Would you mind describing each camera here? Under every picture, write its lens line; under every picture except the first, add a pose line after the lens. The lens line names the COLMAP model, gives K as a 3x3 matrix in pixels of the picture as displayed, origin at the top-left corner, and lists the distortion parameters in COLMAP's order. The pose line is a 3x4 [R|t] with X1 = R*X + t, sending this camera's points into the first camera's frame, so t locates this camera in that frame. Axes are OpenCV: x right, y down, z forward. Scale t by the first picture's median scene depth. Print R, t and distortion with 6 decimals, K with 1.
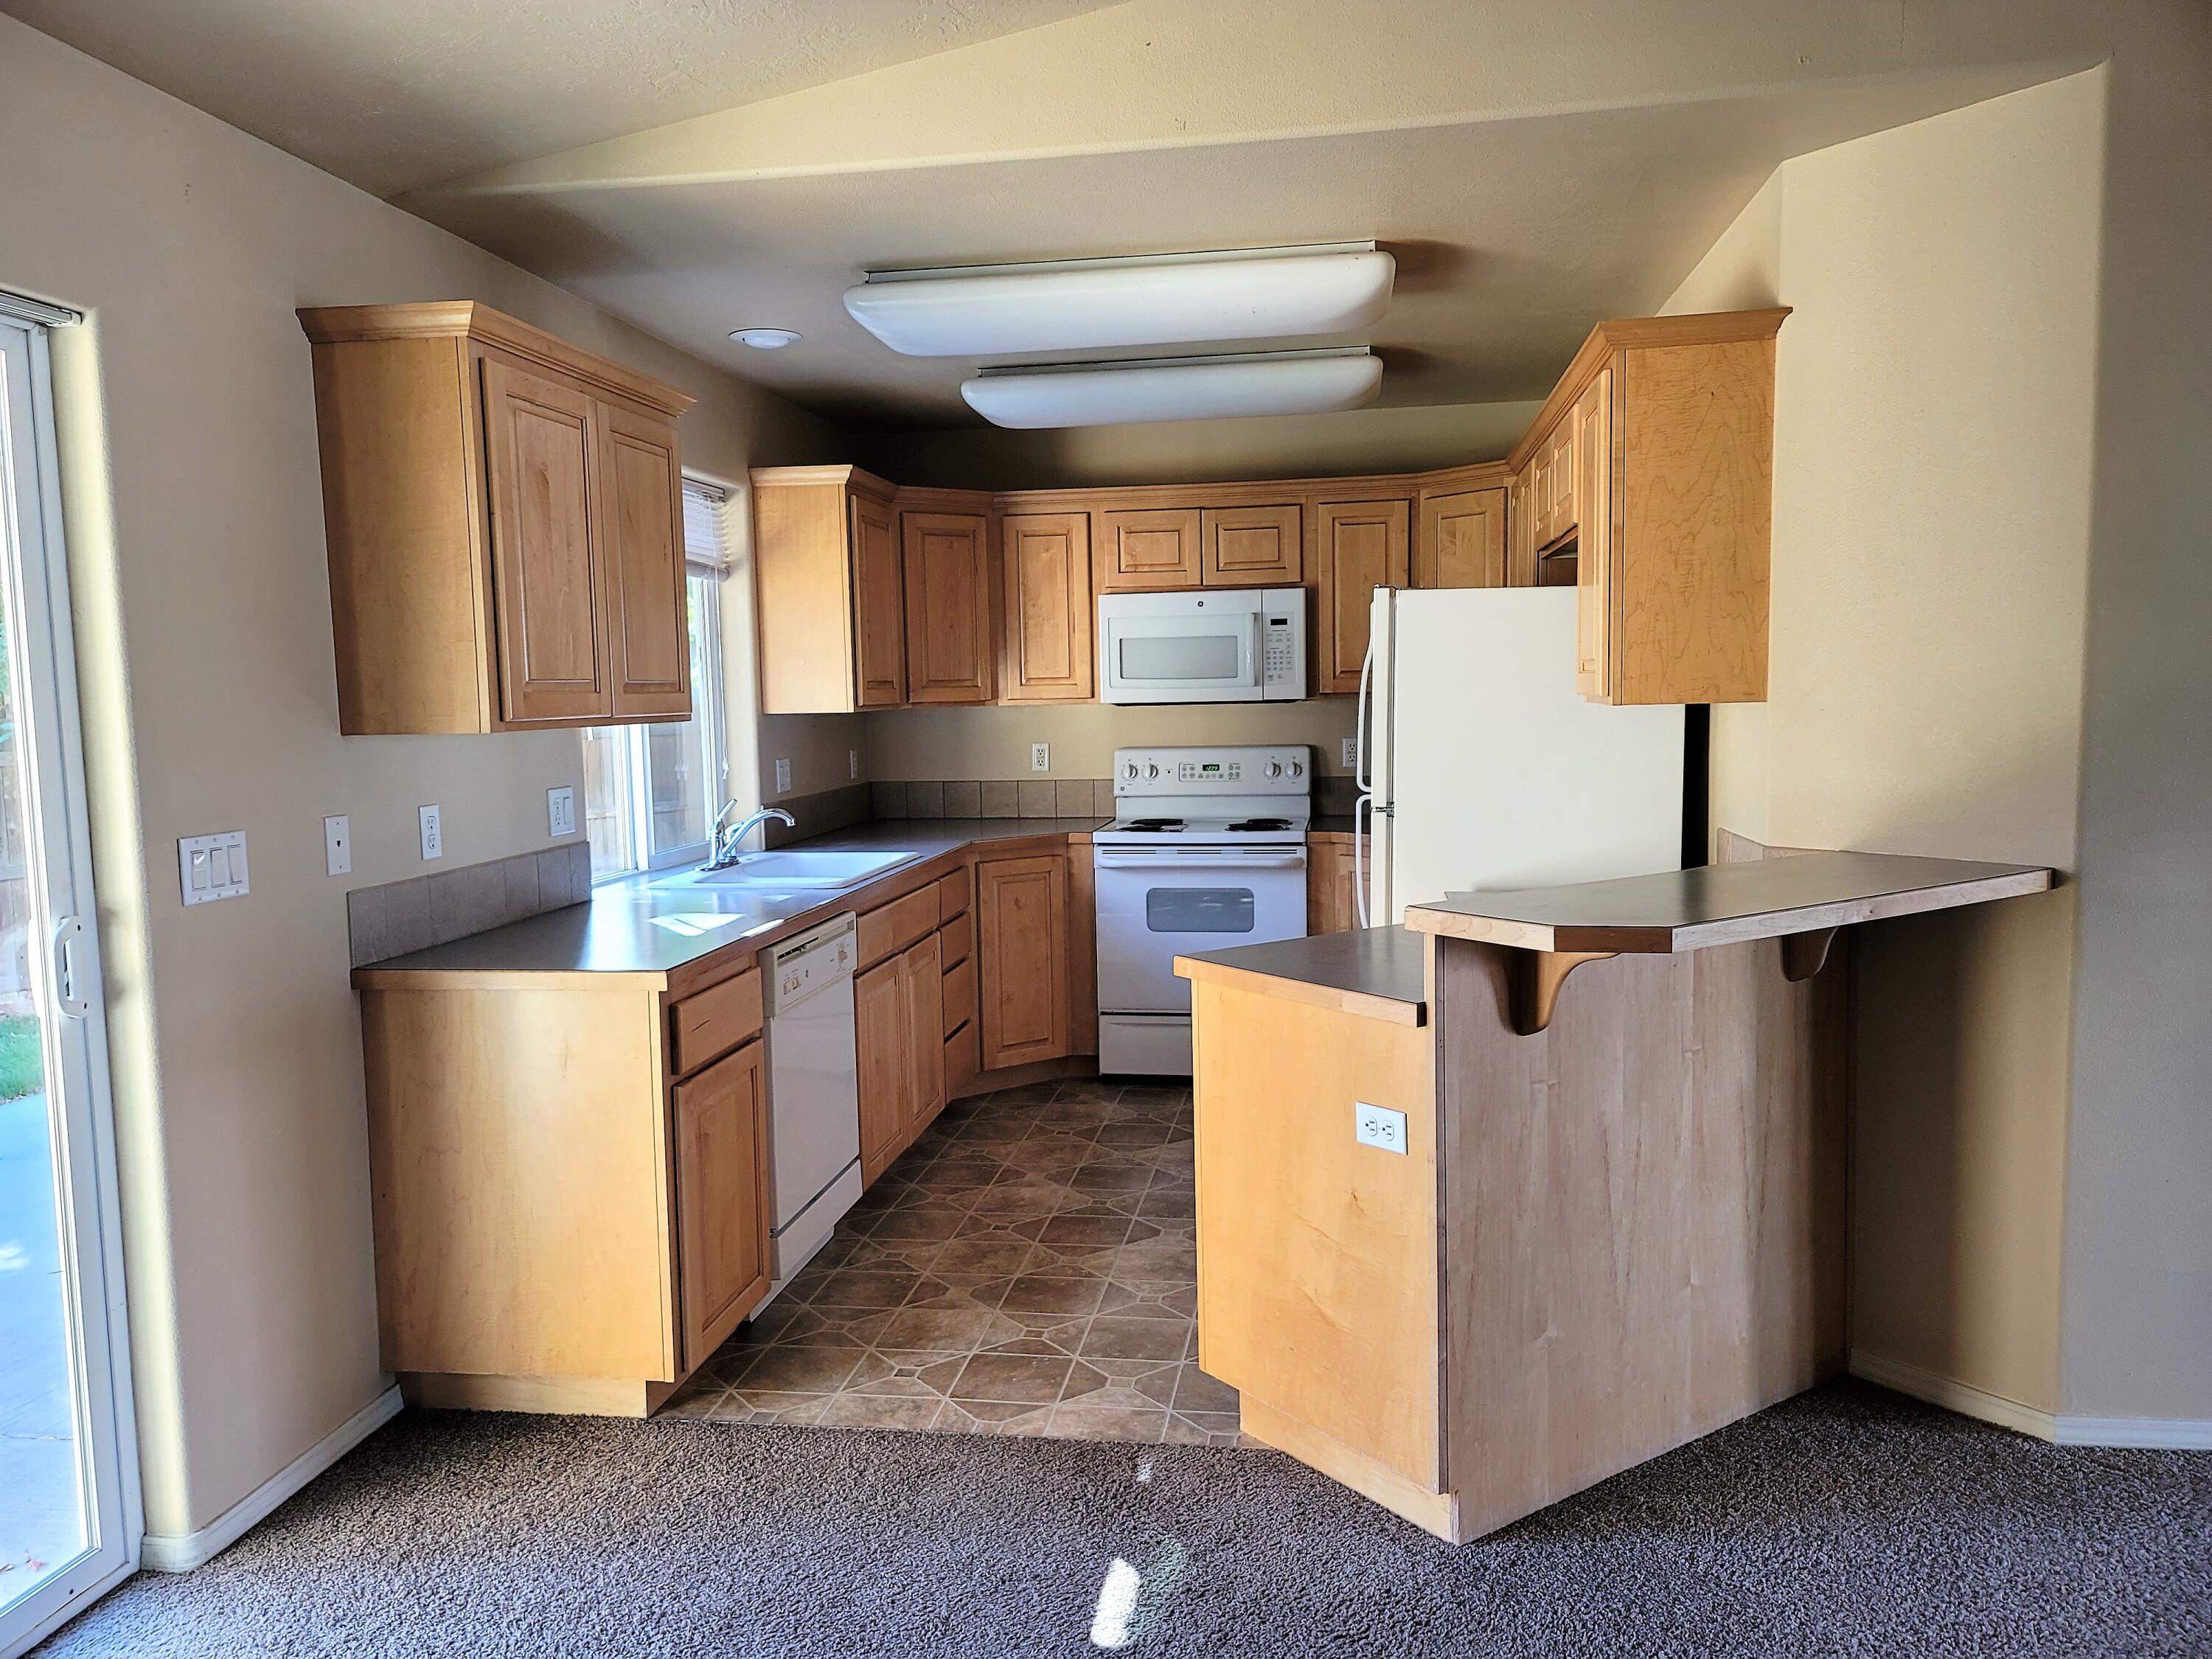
lens RADIAL K [[1614.3, 0, 1108.8], [0, 1614.3, 832.9], [0, 0, 1]] dist [0.035885, -0.000985]
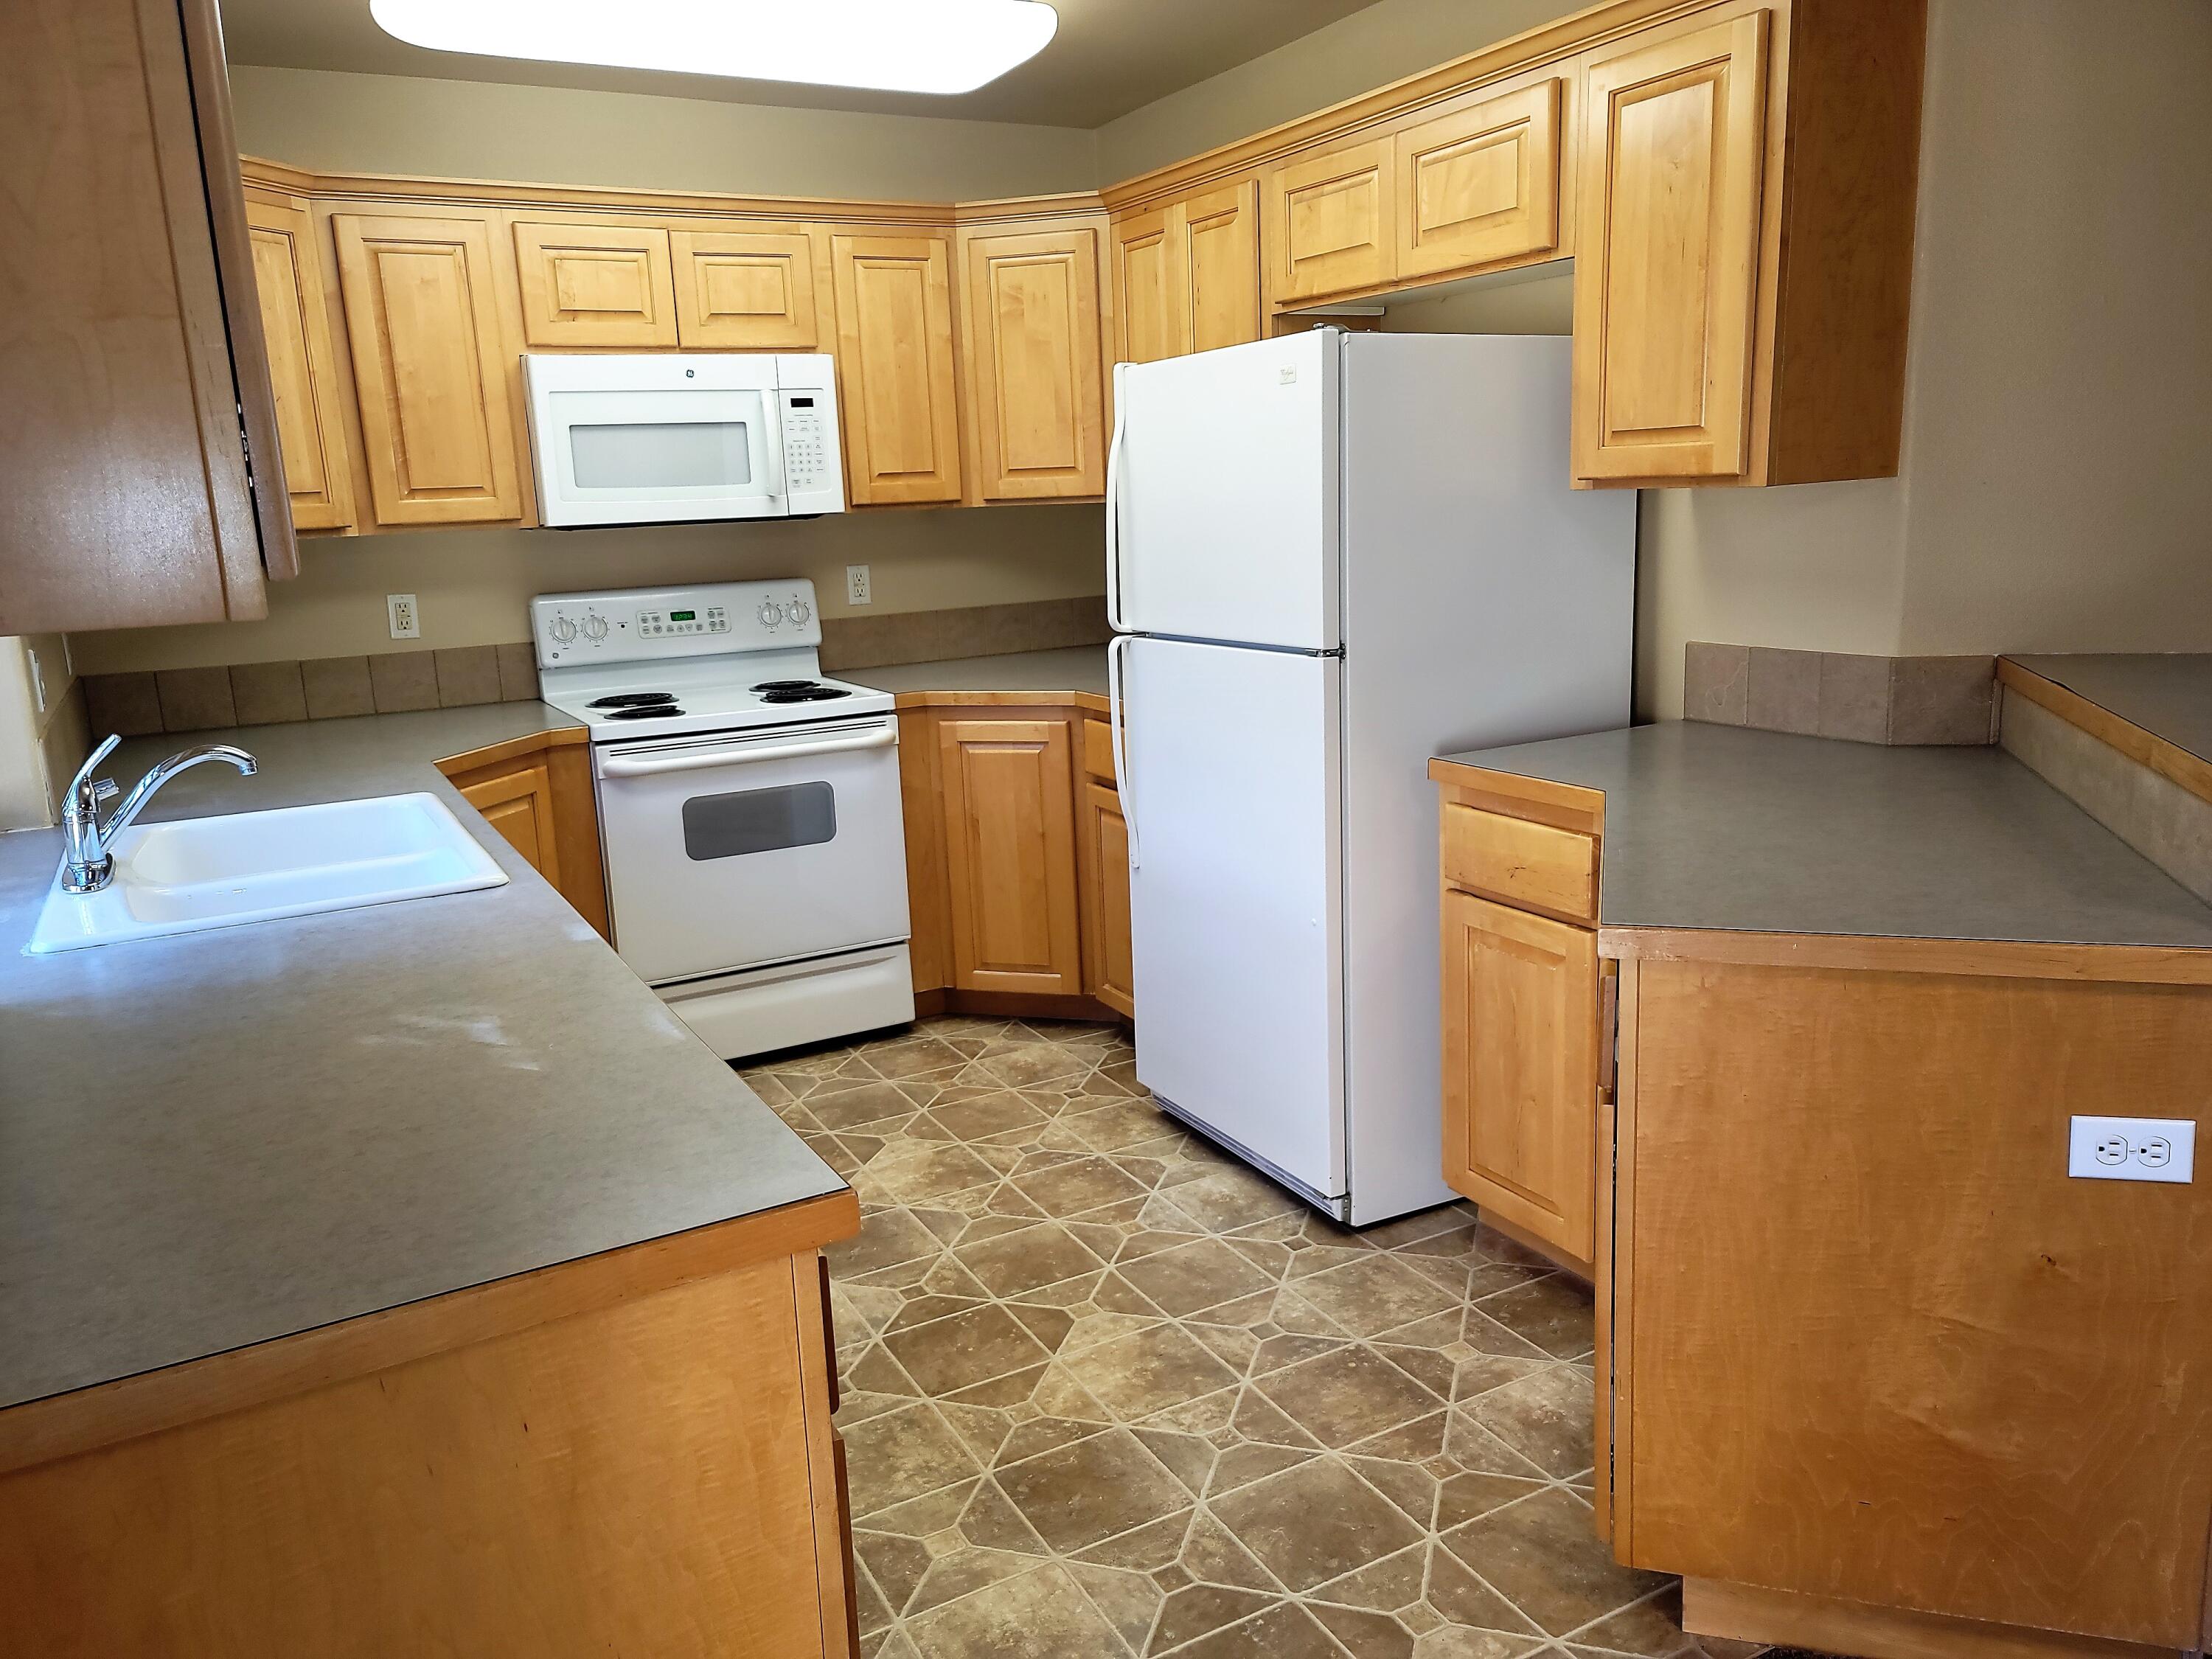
lens RADIAL K [[1614.3, 0, 1100.4], [0, 1614.3, 829.5], [0, 0, 1]] dist [0.035885, -0.000985]
pose [[0.798813, -0.134134, 0.586435, -0.243991], [0.077835, 0.989676, 0.120344, -0.021477], [-0.596523, -0.050487, 0.801007, 0.360596]]
